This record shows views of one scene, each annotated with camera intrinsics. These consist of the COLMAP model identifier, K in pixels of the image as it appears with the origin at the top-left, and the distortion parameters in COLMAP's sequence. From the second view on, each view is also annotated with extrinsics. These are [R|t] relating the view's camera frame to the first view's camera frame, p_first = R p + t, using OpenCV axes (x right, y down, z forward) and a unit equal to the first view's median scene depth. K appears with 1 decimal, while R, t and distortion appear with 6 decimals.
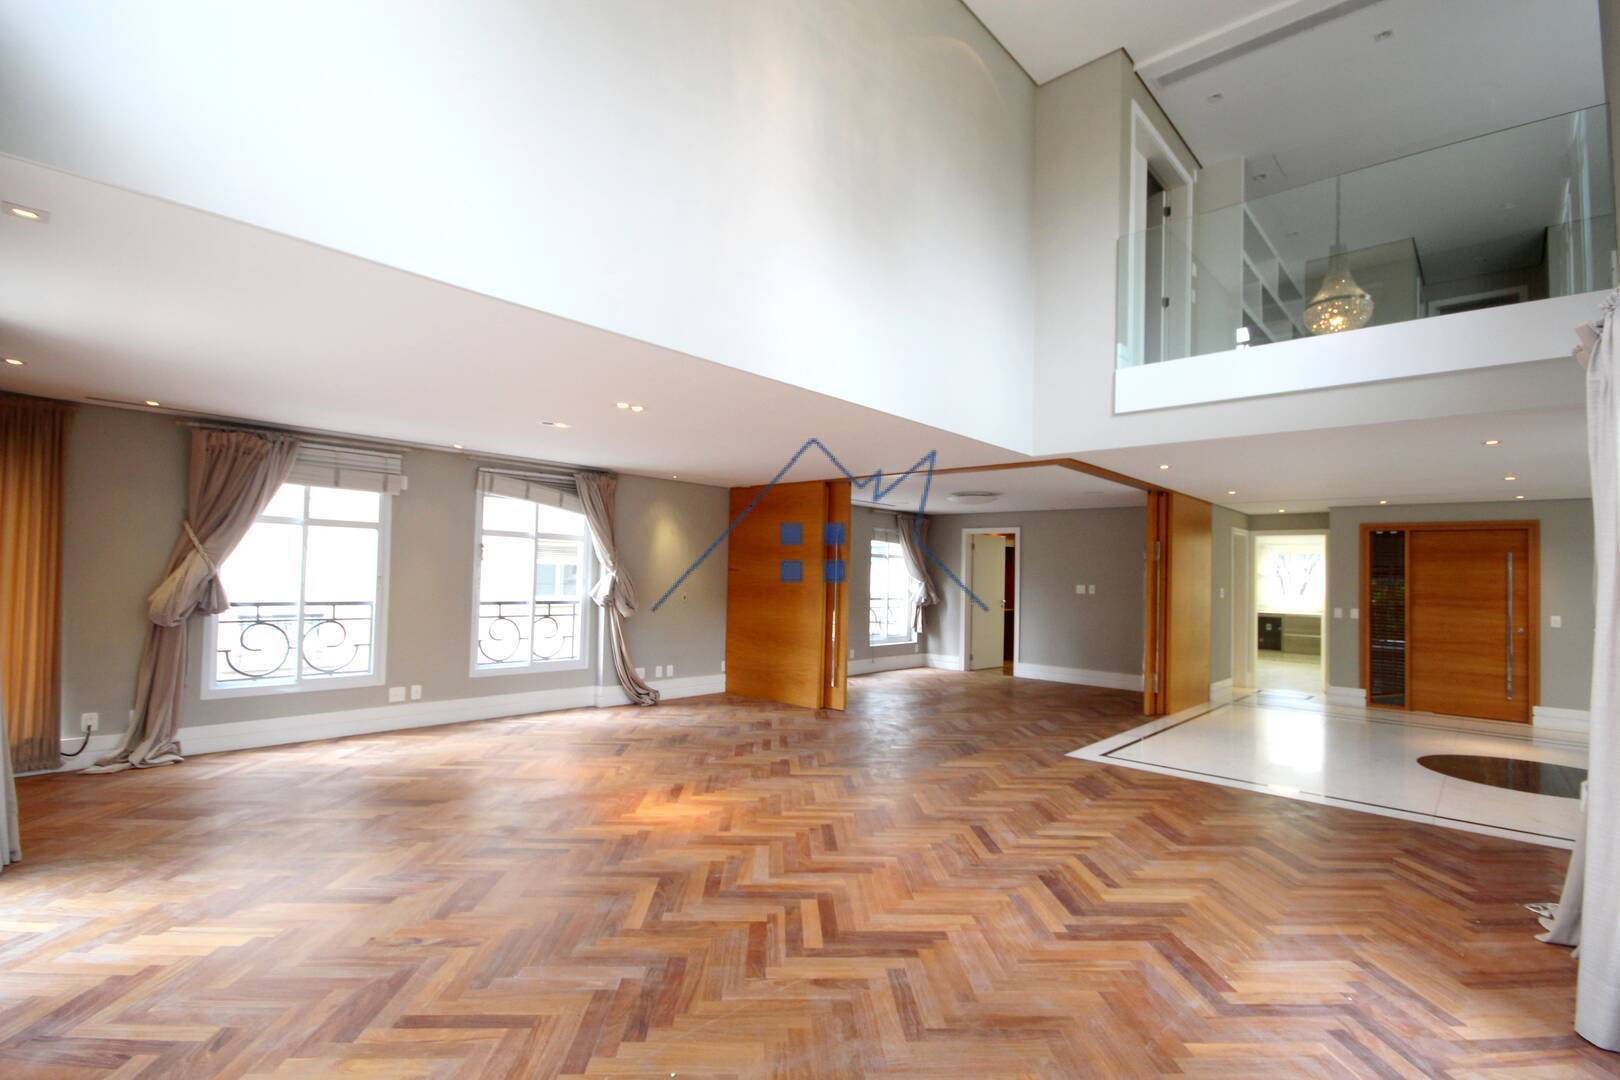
lens RADIAL K [[778.3, 0, 805.4], [0, 778.3, 549.4], [0, 0, 1]] dist [0.001093, -0.001252]
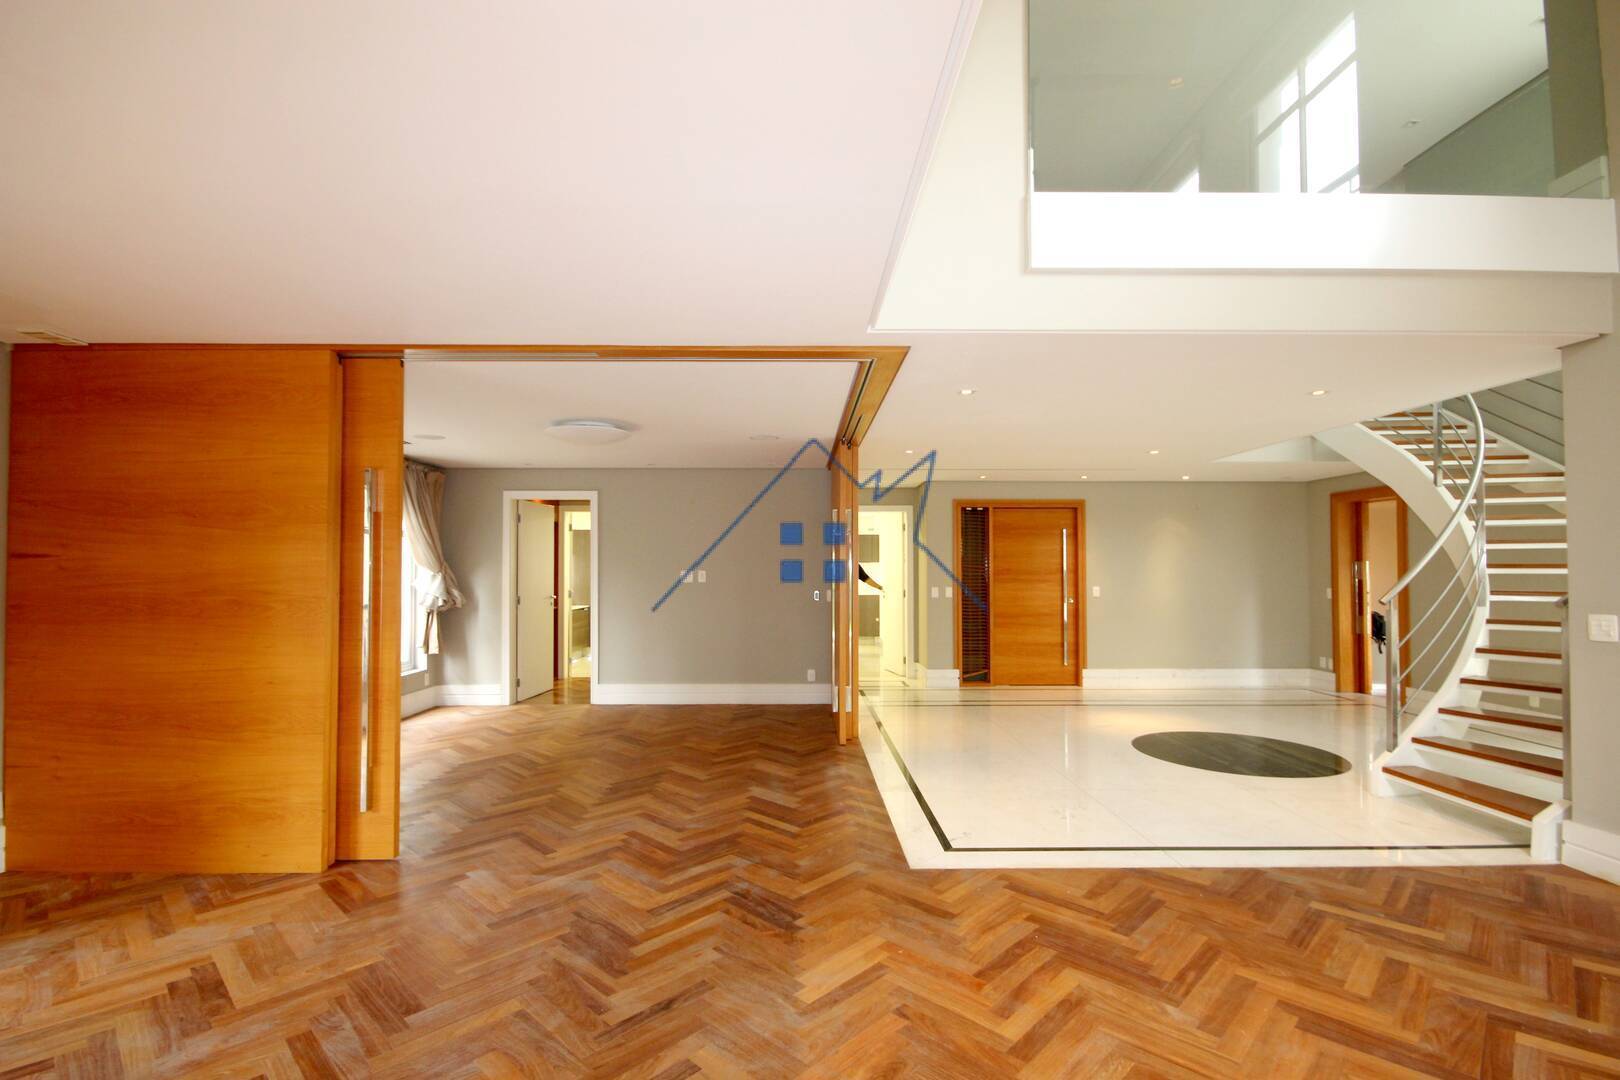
lens RADIAL K [[751.3, 0, 810.8], [0, 751.3, 548.8], [0, 0, 1]] dist [0.001000, -0.005823]
pose [[0.721111, -0.007425, 0.692780, -0.068217], [-0.003441, 0.999892, 0.014298, 0.016037], [-0.692811, -0.012694, 0.721008, 0.457915]]
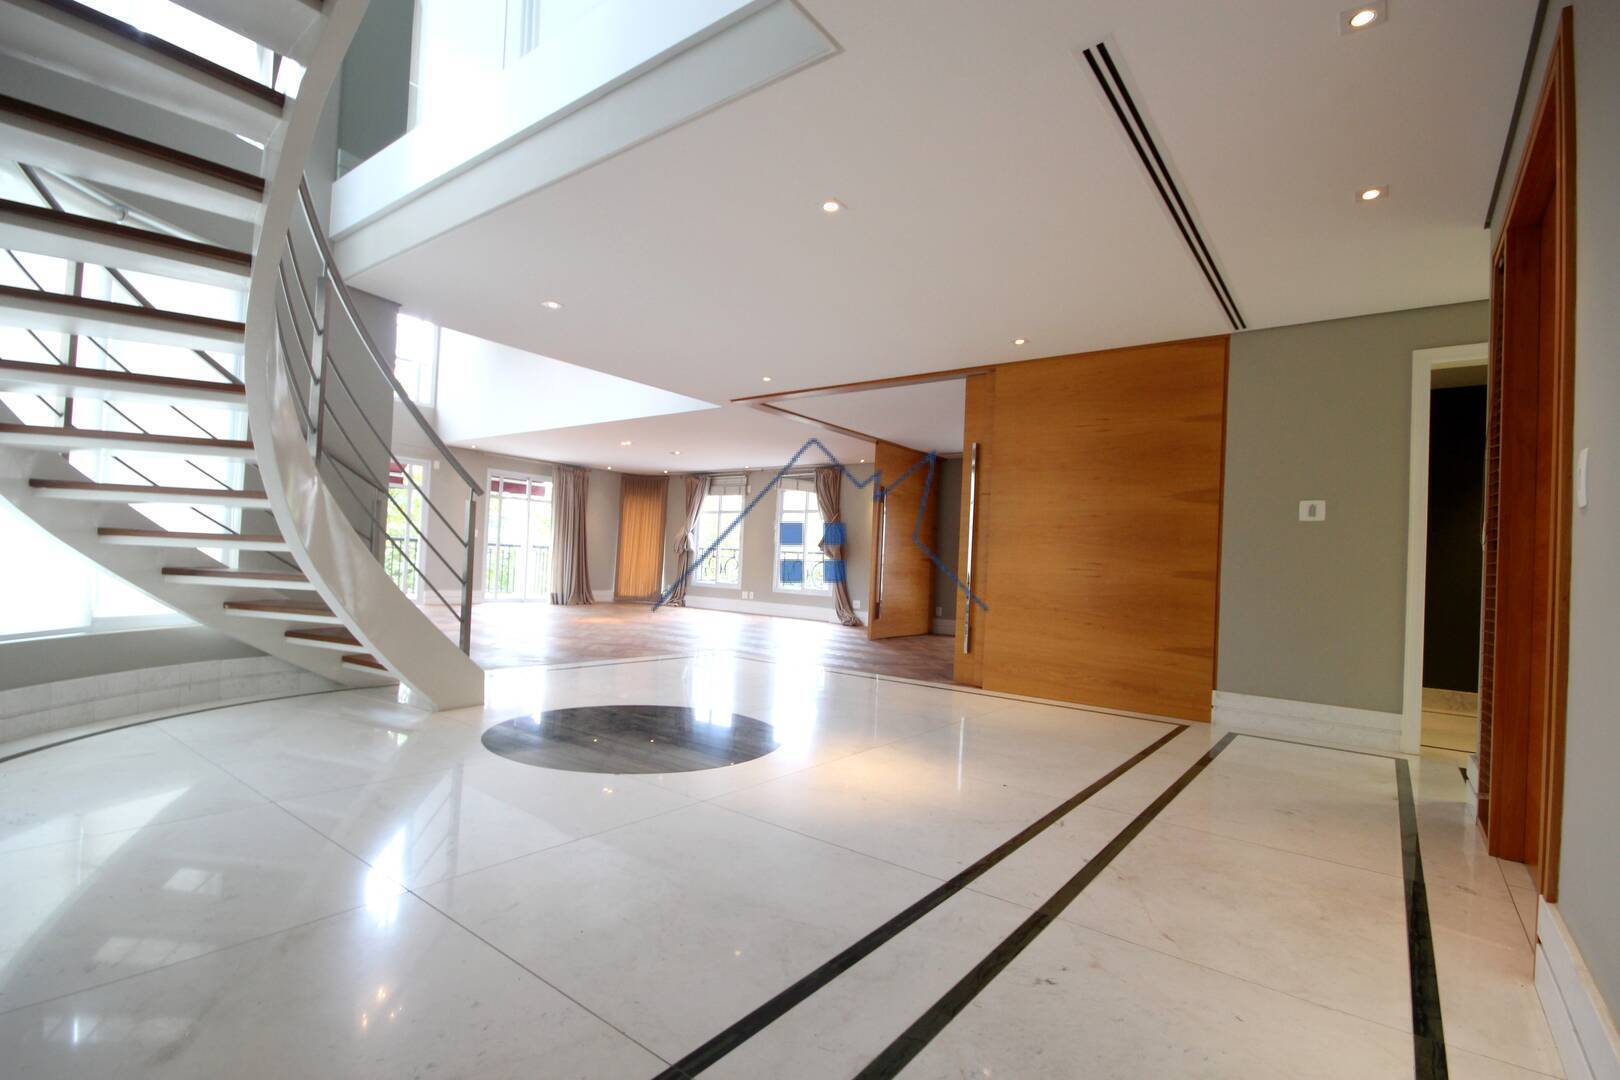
lens RADIAL K [[751.3, 0, 796.7], [0, 751.3, 542.6], [0, 0, 1]] dist [0.001000, -0.005823]
pose [[0.075616, -0.041298, -0.996281, 1.028491], [-0.006832, 0.999097, -0.041933, 0.095691], [0.997114, 0.009977, 0.075266, 0.716607]]
